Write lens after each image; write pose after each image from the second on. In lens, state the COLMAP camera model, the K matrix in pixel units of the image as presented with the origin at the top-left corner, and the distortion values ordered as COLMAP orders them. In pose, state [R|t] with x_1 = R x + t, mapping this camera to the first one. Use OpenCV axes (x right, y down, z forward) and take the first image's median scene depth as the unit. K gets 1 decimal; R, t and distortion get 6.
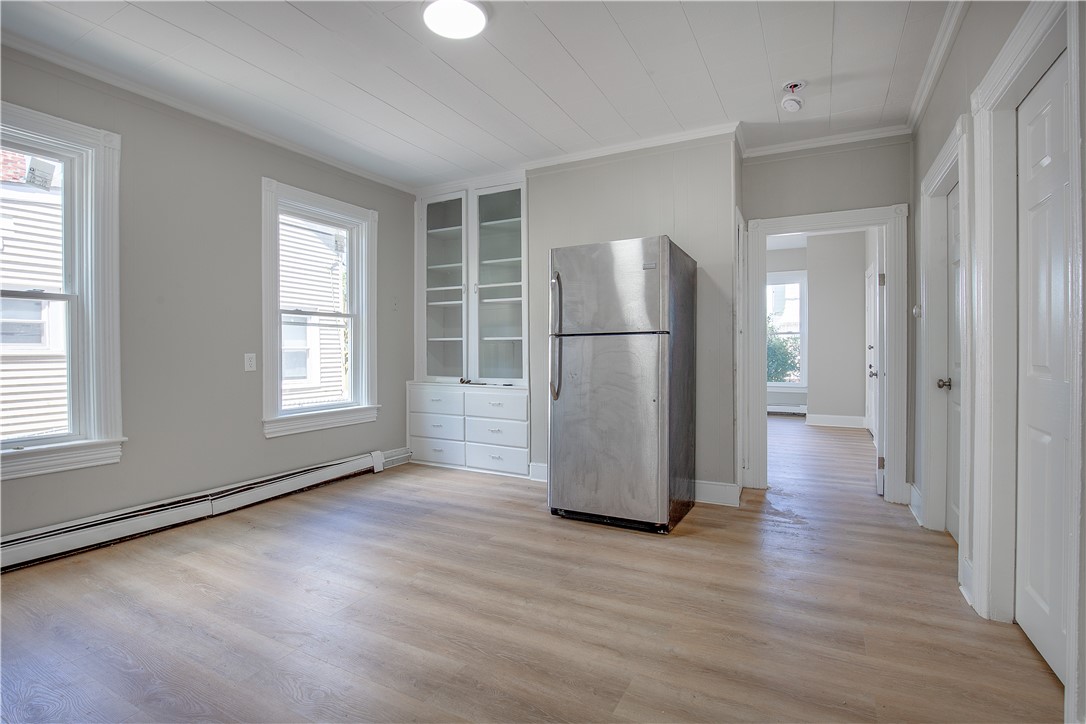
lens RADIAL K [[516.9, 0, 550.1], [0, 516.9, 362.1], [0, 0, 1]] dist [-0.022890, 0.003773]
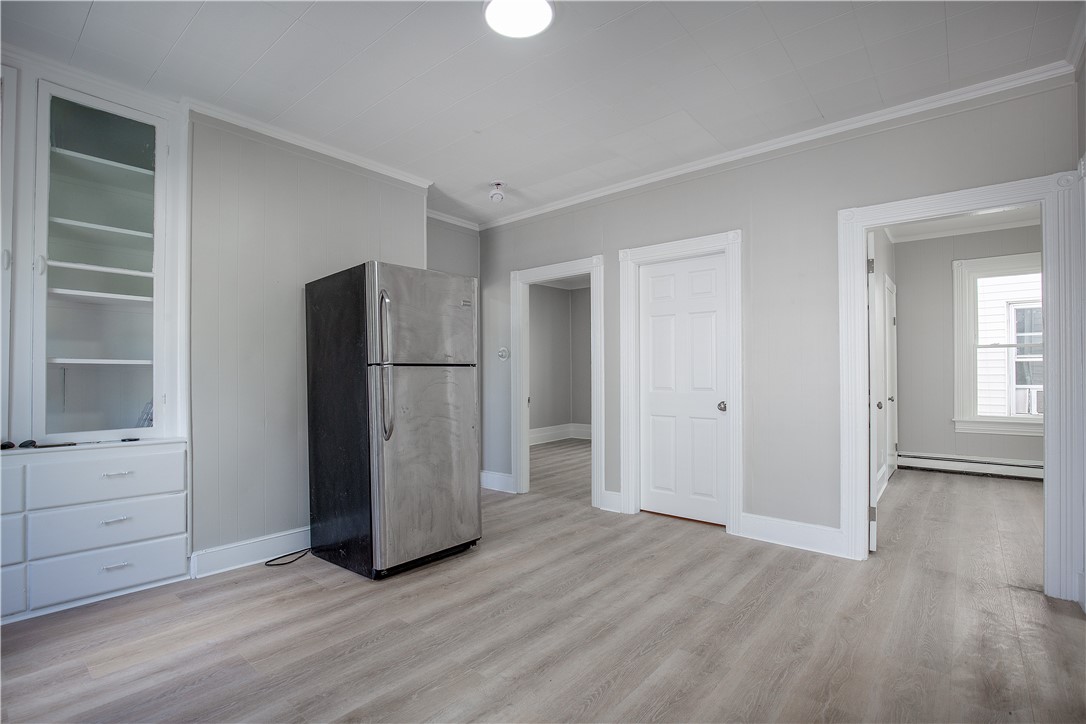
lens RADIAL K [[516.9, 0, 543.3], [0, 516.9, 358.7], [0, 0, 1]] dist [-0.022890, 0.003773]
pose [[0.222430, 0.026373, 0.974592, -0.794213], [0.017655, 0.999361, -0.031072, -0.032118], [-0.974789, 0.024118, 0.221822, 0.571532]]
